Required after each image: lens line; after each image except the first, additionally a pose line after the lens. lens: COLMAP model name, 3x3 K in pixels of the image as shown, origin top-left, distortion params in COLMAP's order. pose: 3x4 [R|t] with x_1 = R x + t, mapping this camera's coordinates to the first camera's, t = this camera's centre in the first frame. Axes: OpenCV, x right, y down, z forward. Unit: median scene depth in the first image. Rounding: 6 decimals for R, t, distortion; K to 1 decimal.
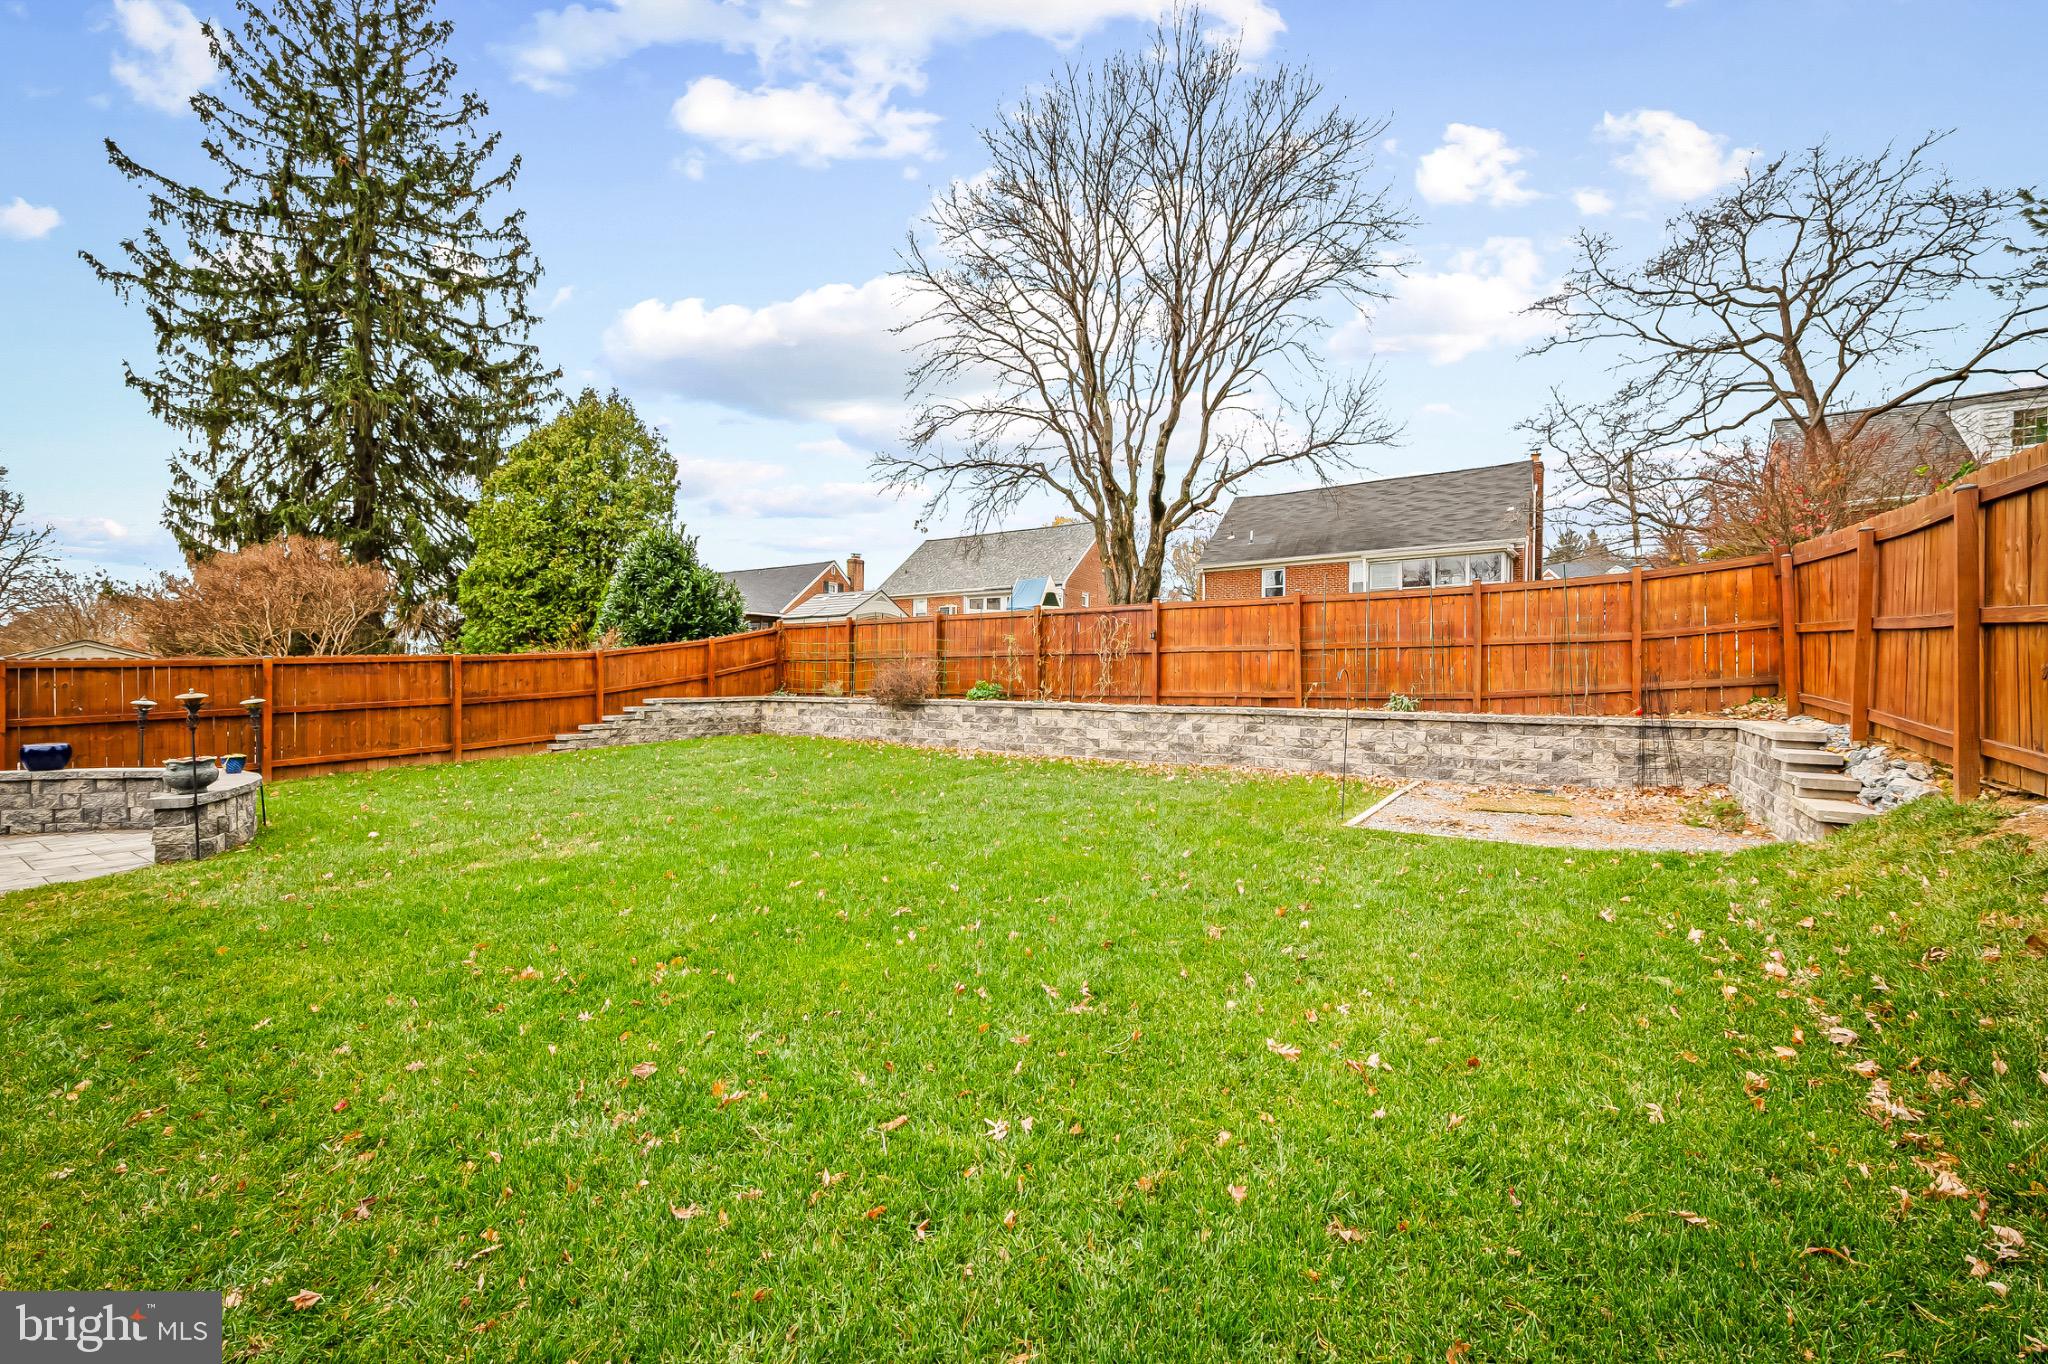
lens RADIAL K [[823.8, 0, 1024.0], [0, 823.8, 682.0], [0, 0, 1]] dist [-0.011013, -0.000241]
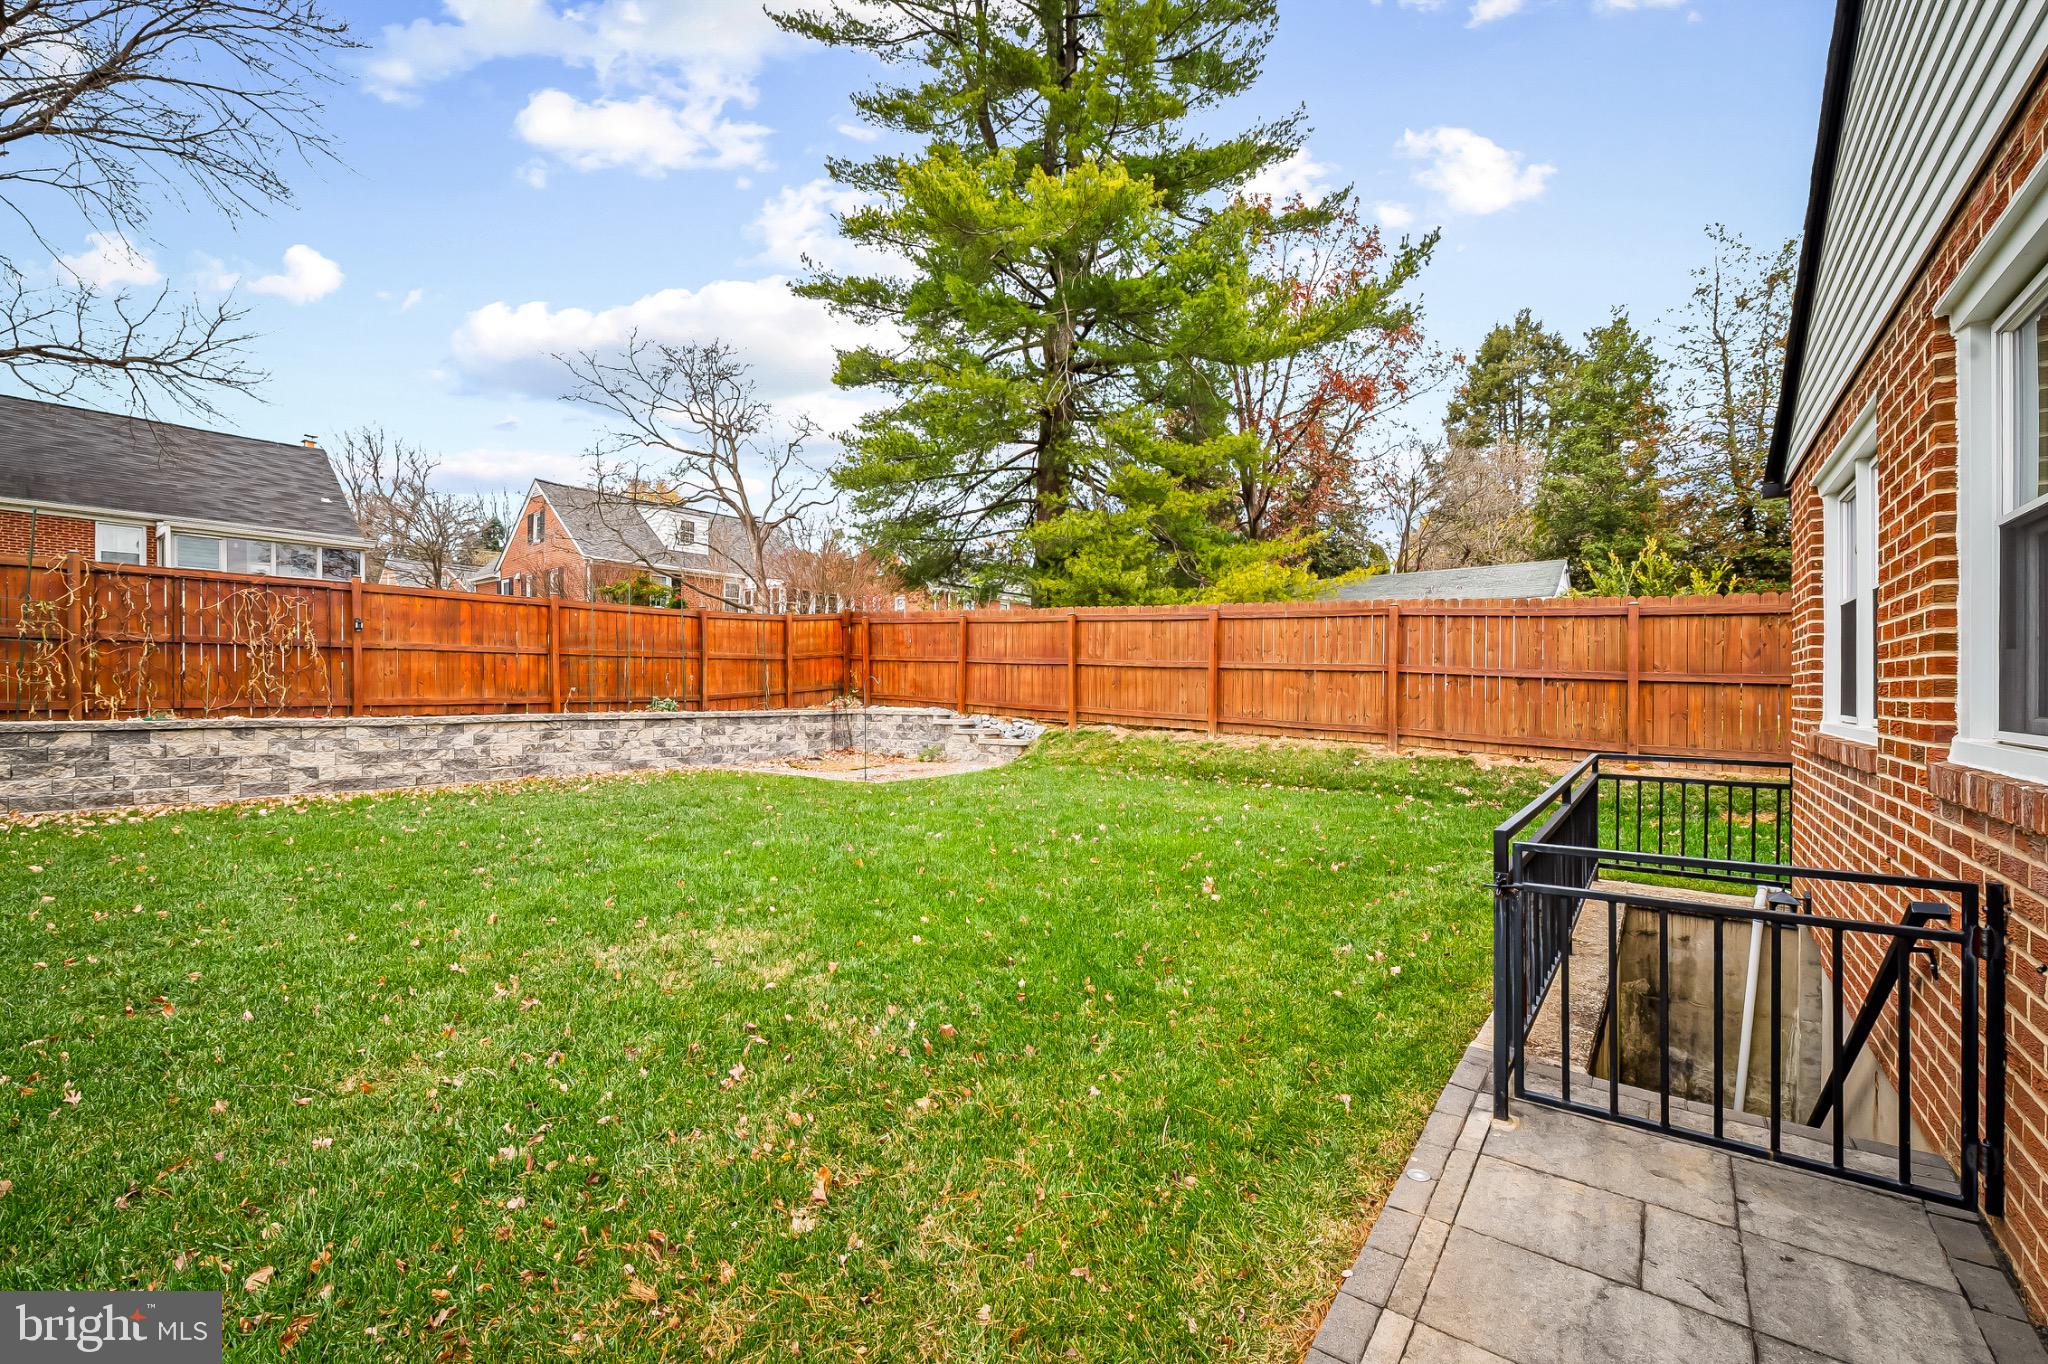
lens RADIAL K [[831.5, 0, 1014.2], [0, 831.5, 697.7], [0, 0, 1]] dist [0.012092, -0.006749]
pose [[0.075301, -0.009259, 0.997118, -0.586971], [0.002846, 0.999955, 0.009070, 0.004885], [-0.997157, 0.002154, 0.075324, 0.350946]]
